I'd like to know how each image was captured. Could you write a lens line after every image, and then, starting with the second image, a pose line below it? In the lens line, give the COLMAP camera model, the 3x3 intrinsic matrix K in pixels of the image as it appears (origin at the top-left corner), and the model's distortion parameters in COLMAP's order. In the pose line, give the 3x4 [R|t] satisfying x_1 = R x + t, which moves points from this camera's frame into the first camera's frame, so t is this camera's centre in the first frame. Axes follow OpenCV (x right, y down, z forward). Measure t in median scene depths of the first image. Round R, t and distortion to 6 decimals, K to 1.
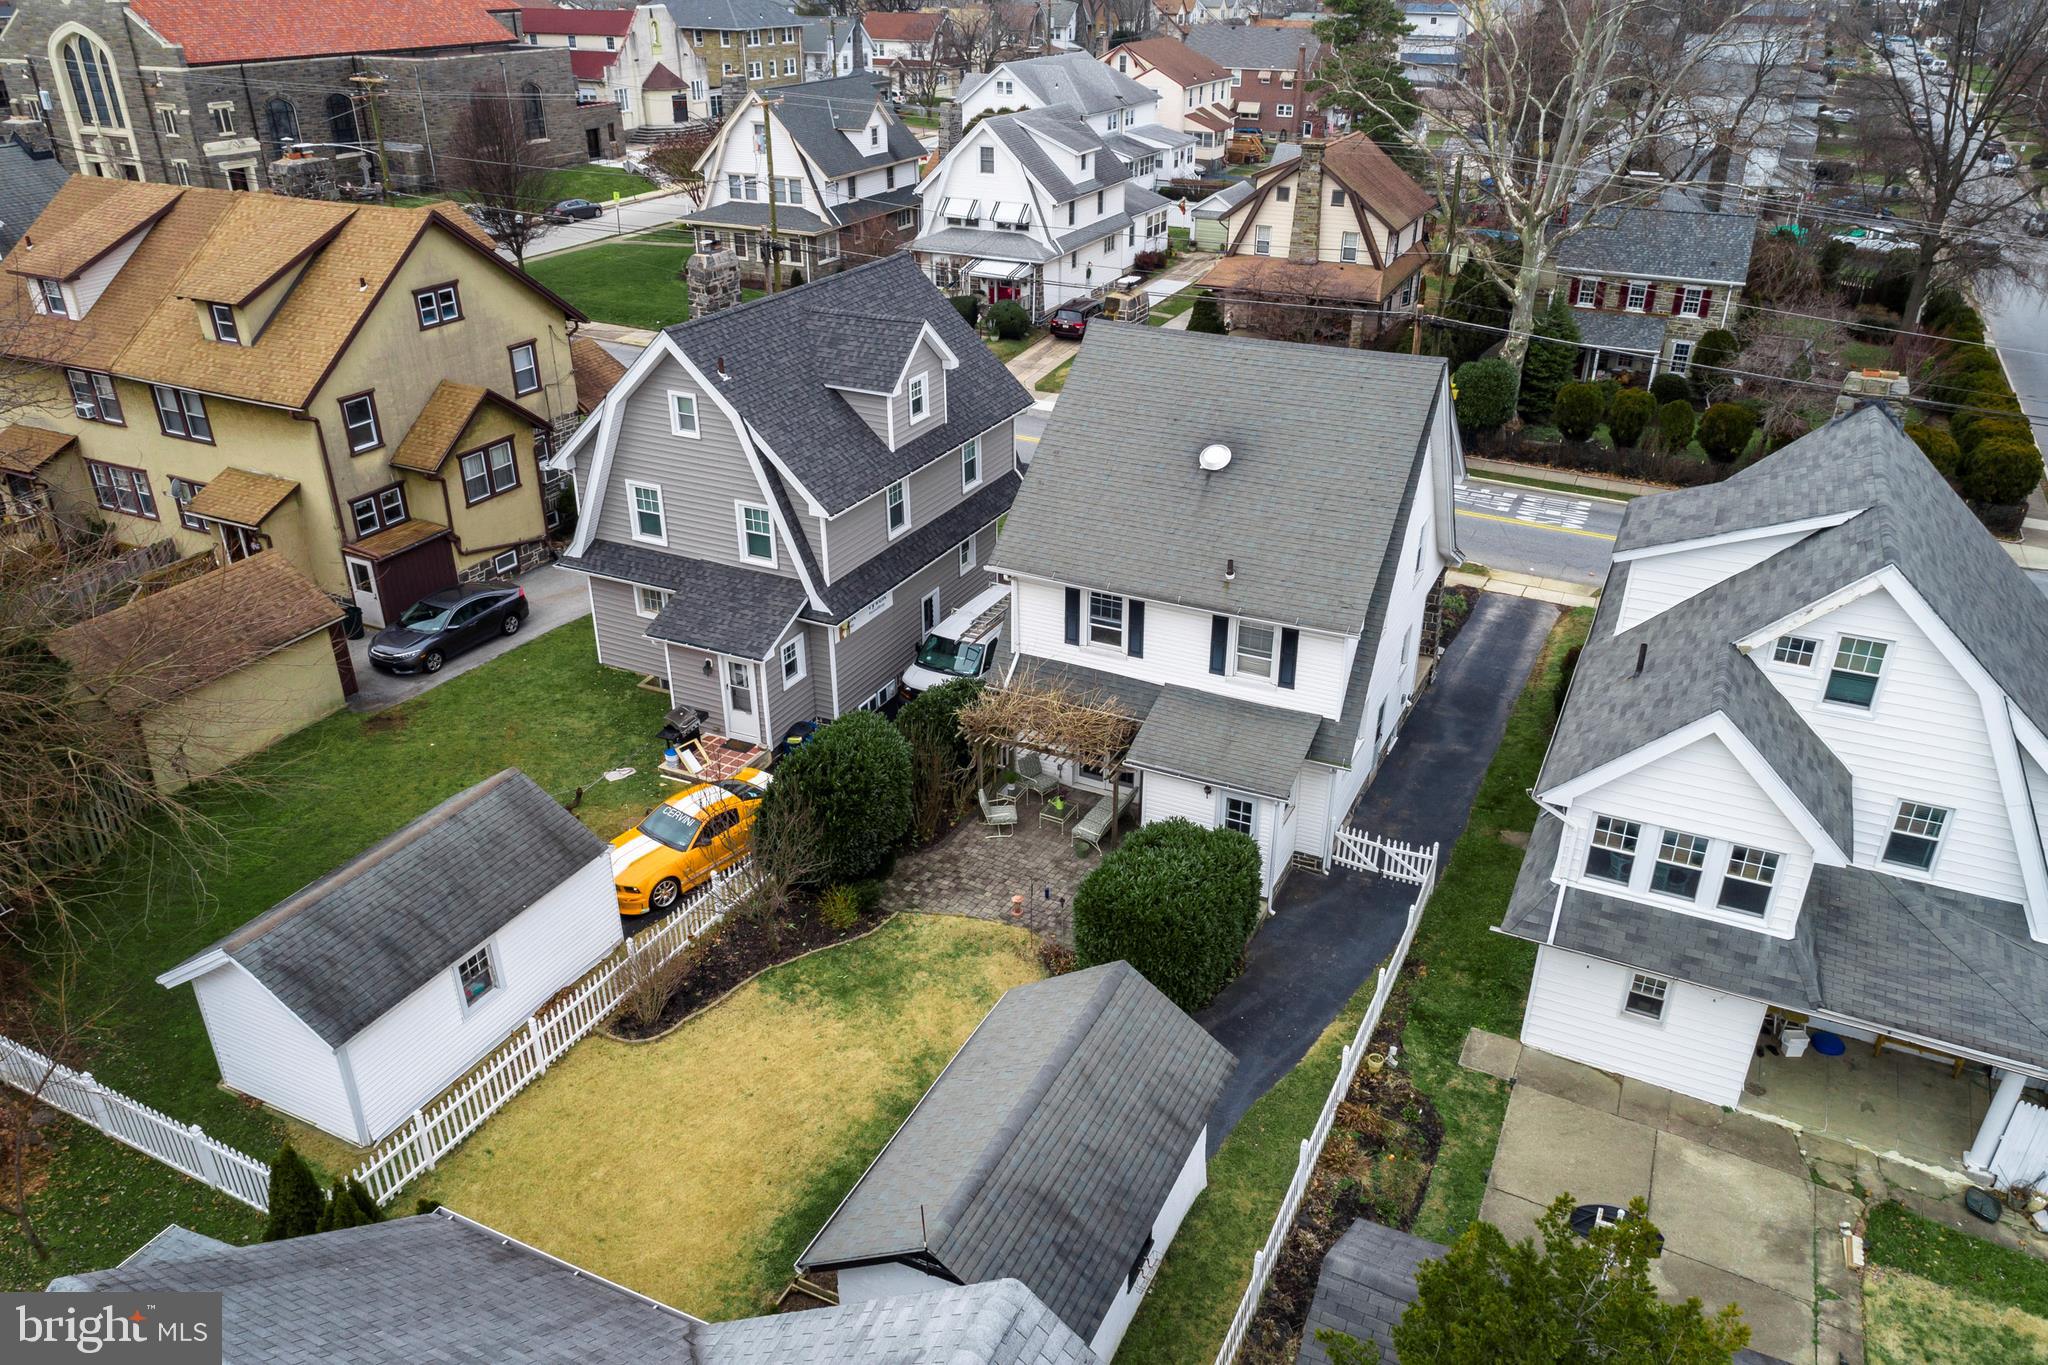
lens RADIAL K [[1415.1, 0, 1053.0], [0, 1415.1, 654.6], [0, 0, 1]] dist [0.000010, 0.000415]
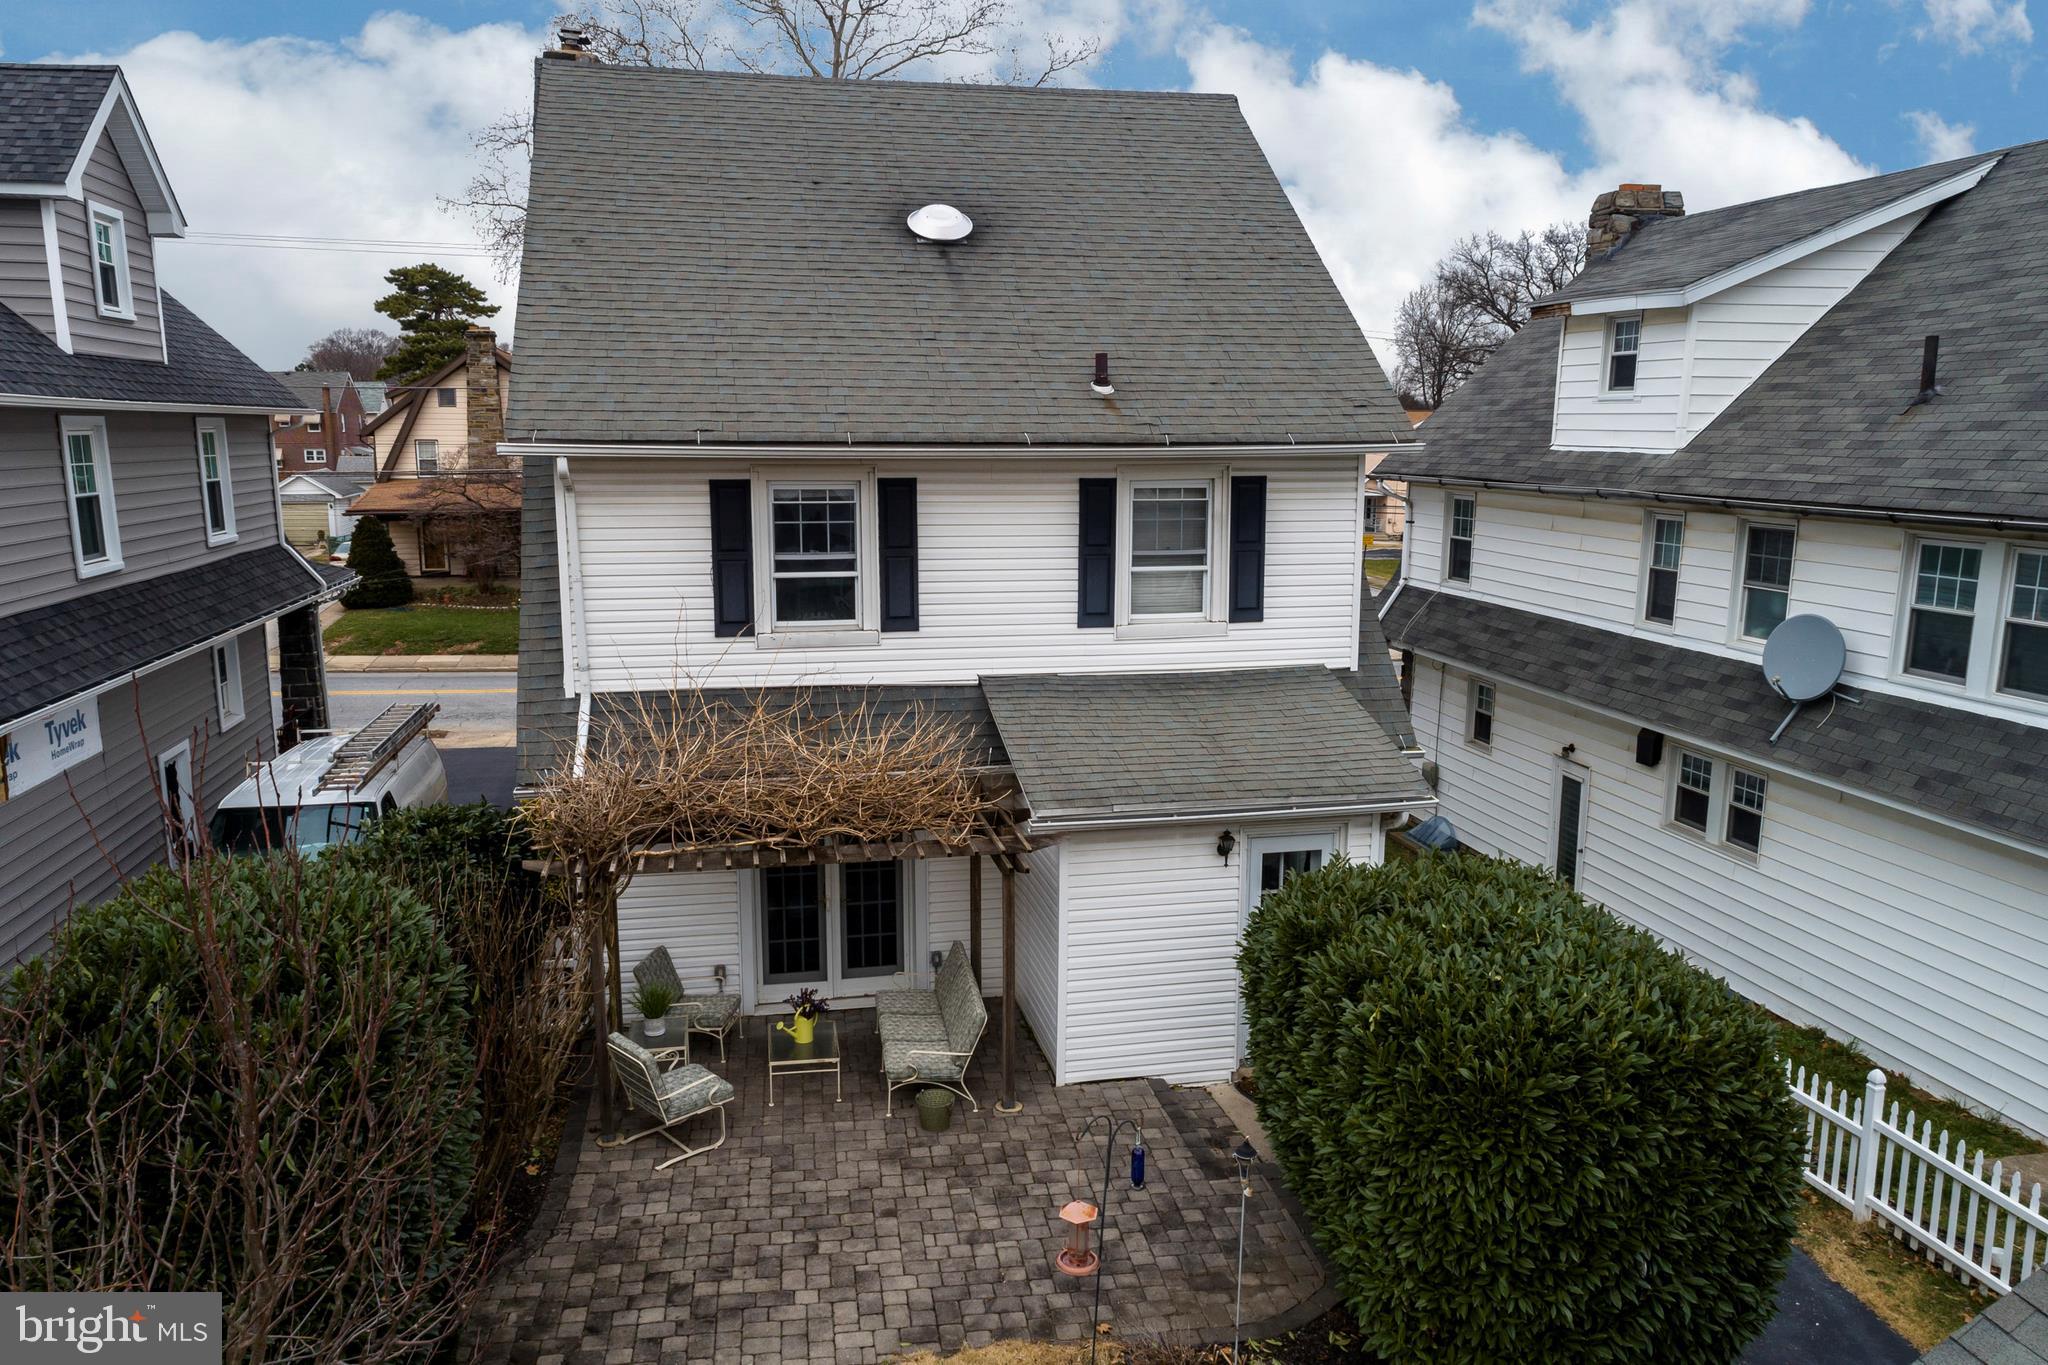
lens RADIAL K [[1452.1, 0, 1024.0], [0, 1452.1, 682.5], [0, 0, 1]] dist [-0.005819, -0.000611]
pose [[0.799540, -0.115617, 0.589379, -0.170474], [0.265265, 0.948380, -0.173812, 0.101498], [-0.538859, 0.295312, 0.788937, 0.636397]]
